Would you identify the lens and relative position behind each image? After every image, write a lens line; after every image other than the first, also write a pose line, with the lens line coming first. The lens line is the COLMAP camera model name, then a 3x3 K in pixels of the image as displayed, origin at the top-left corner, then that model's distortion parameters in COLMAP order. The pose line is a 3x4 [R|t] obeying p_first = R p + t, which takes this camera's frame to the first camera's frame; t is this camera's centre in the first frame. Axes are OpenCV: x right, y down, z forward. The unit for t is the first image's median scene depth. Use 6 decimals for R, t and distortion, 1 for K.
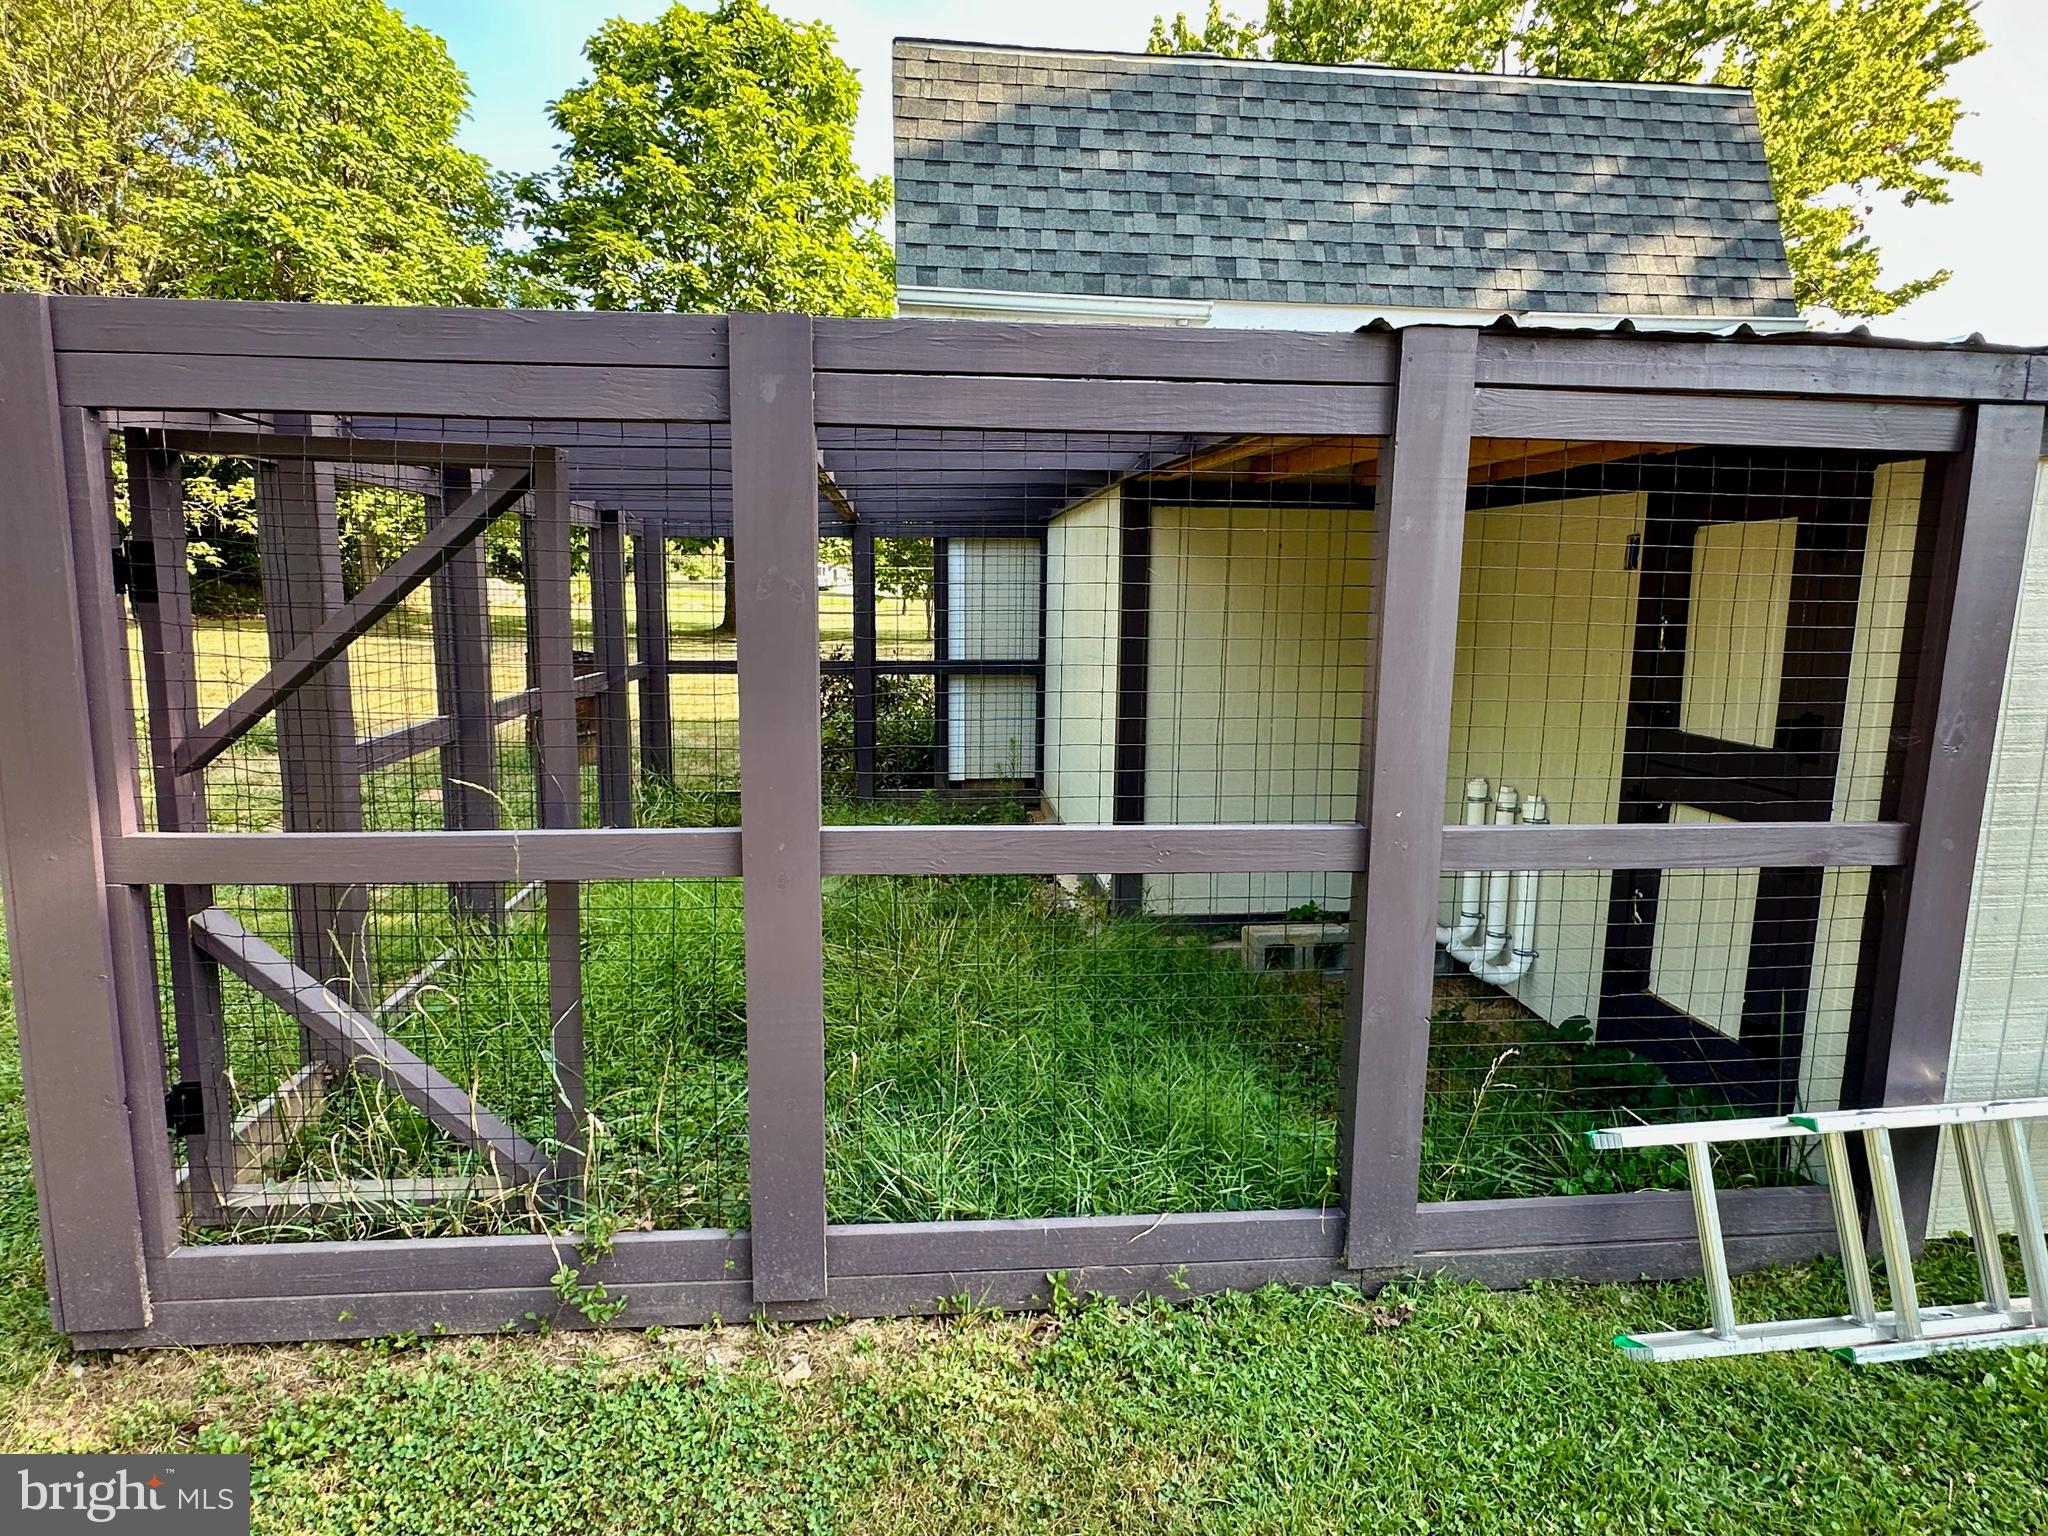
lens RADIAL K [[1150.9, 0, 1025.4], [0, 1150.9, 767.2], [0, 0, 1]] dist [-0.001737, 0.000830]
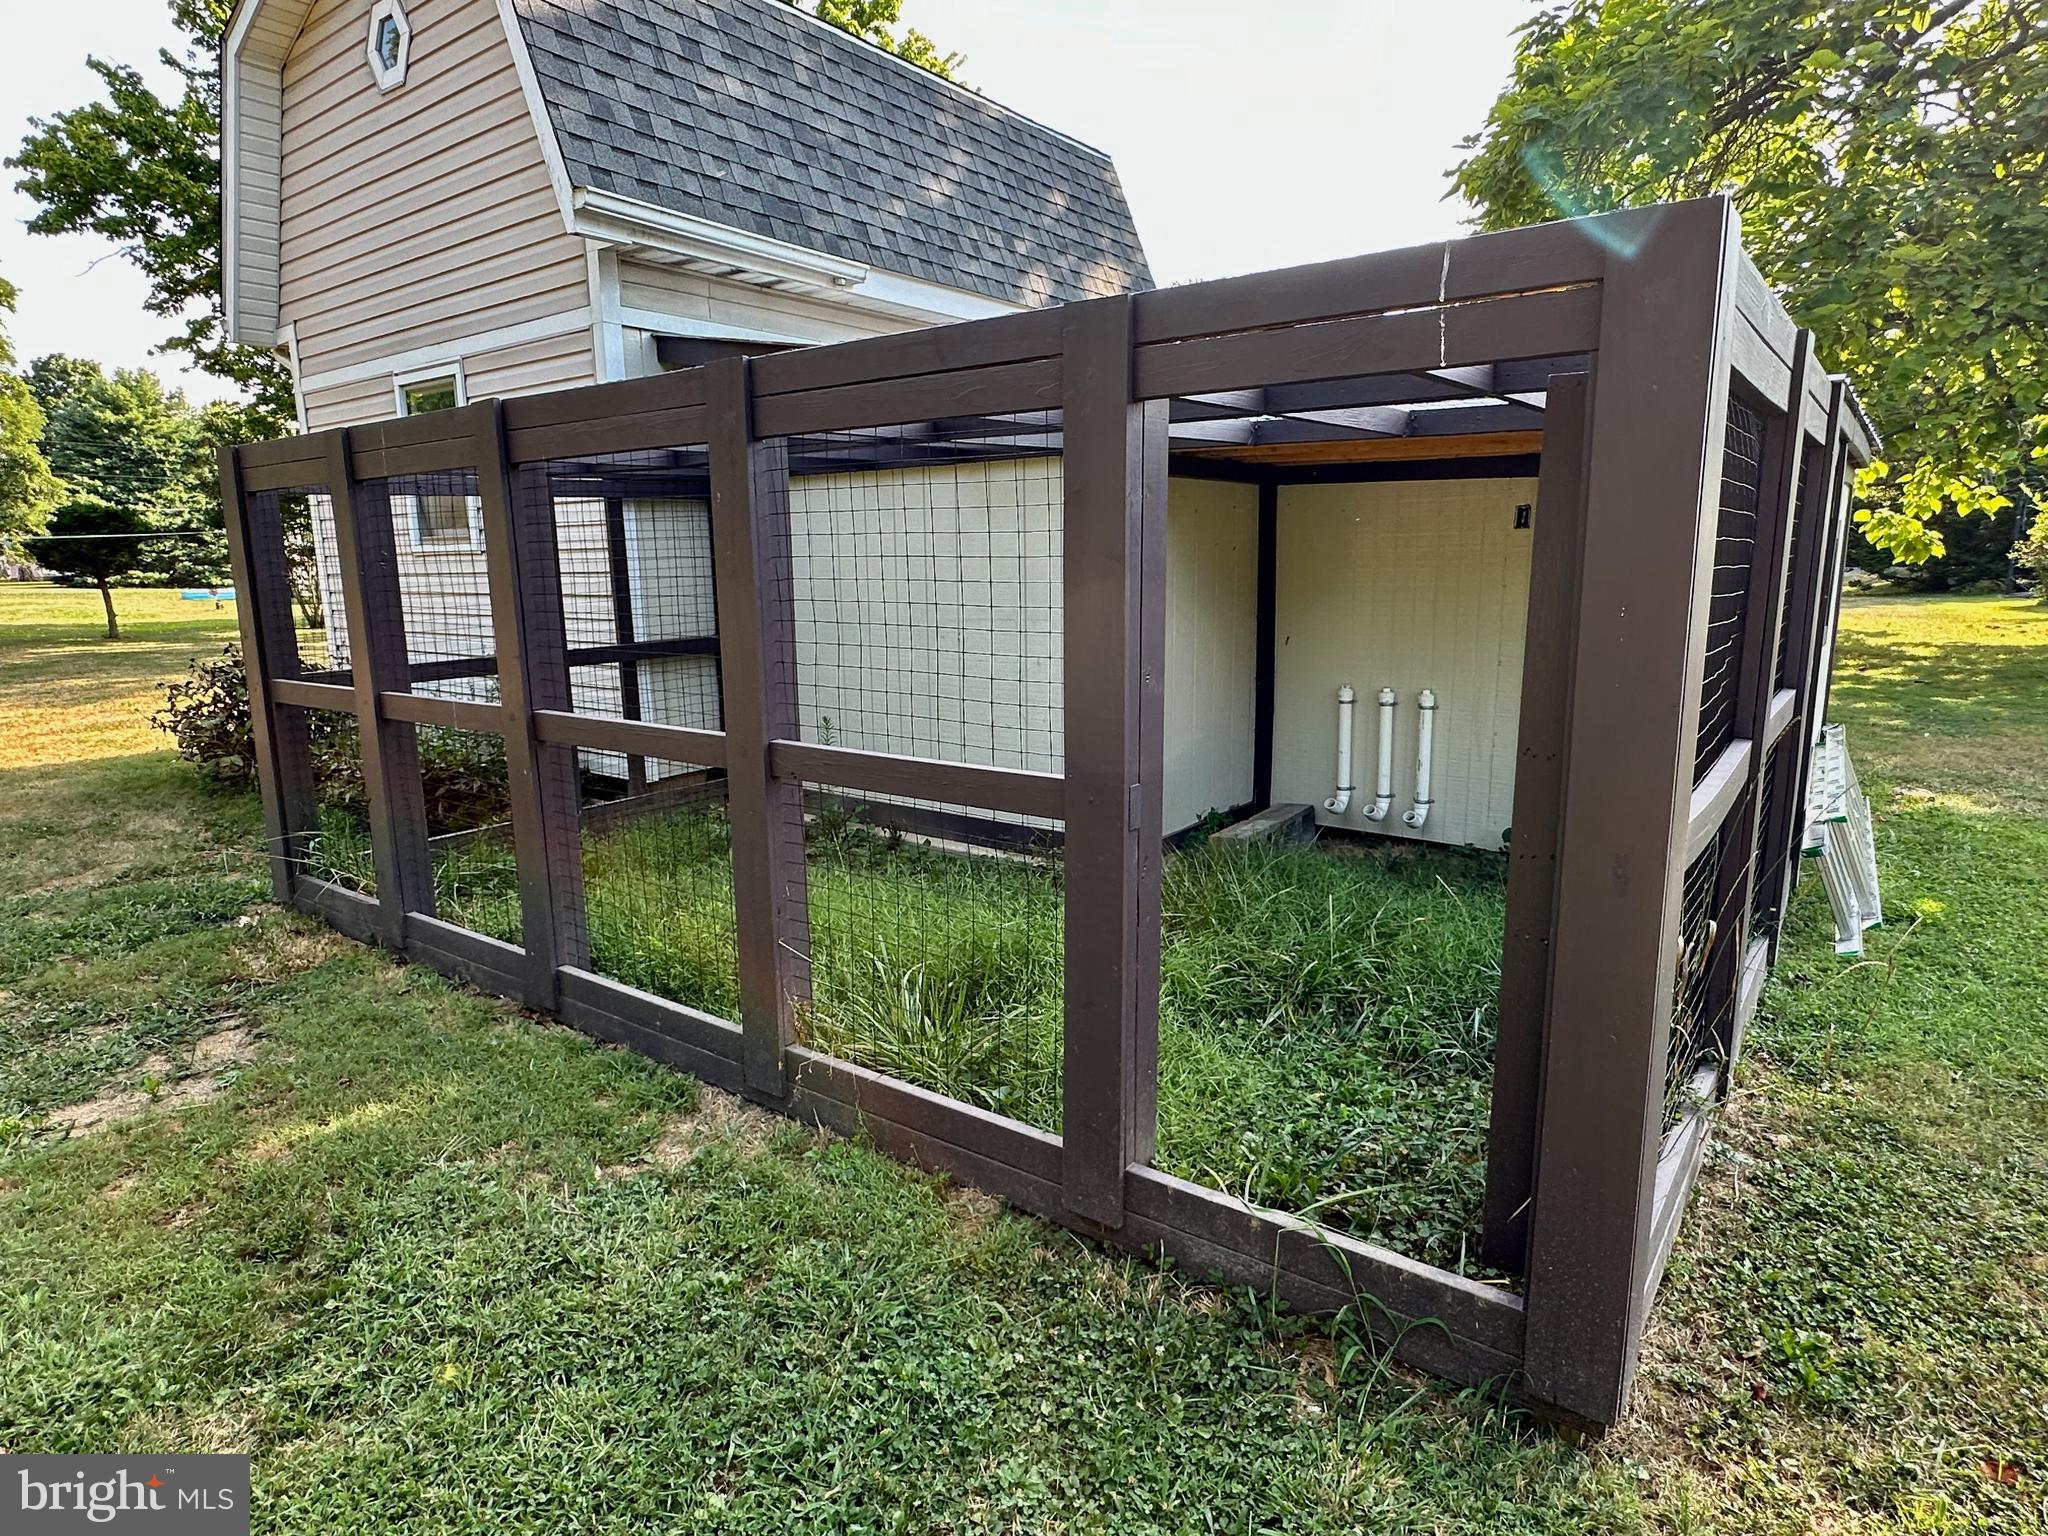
lens RADIAL K [[1150.9, 0, 1029.4], [0, 1150.9, 769.7], [0, 0, 1]] dist [-0.001737, 0.000830]
pose [[0.679072, -0.156233, 0.717253, -0.512033], [0.133418, 0.987083, 0.088691, -0.038245], [-0.721845, 0.035467, 0.691145, 0.210460]]
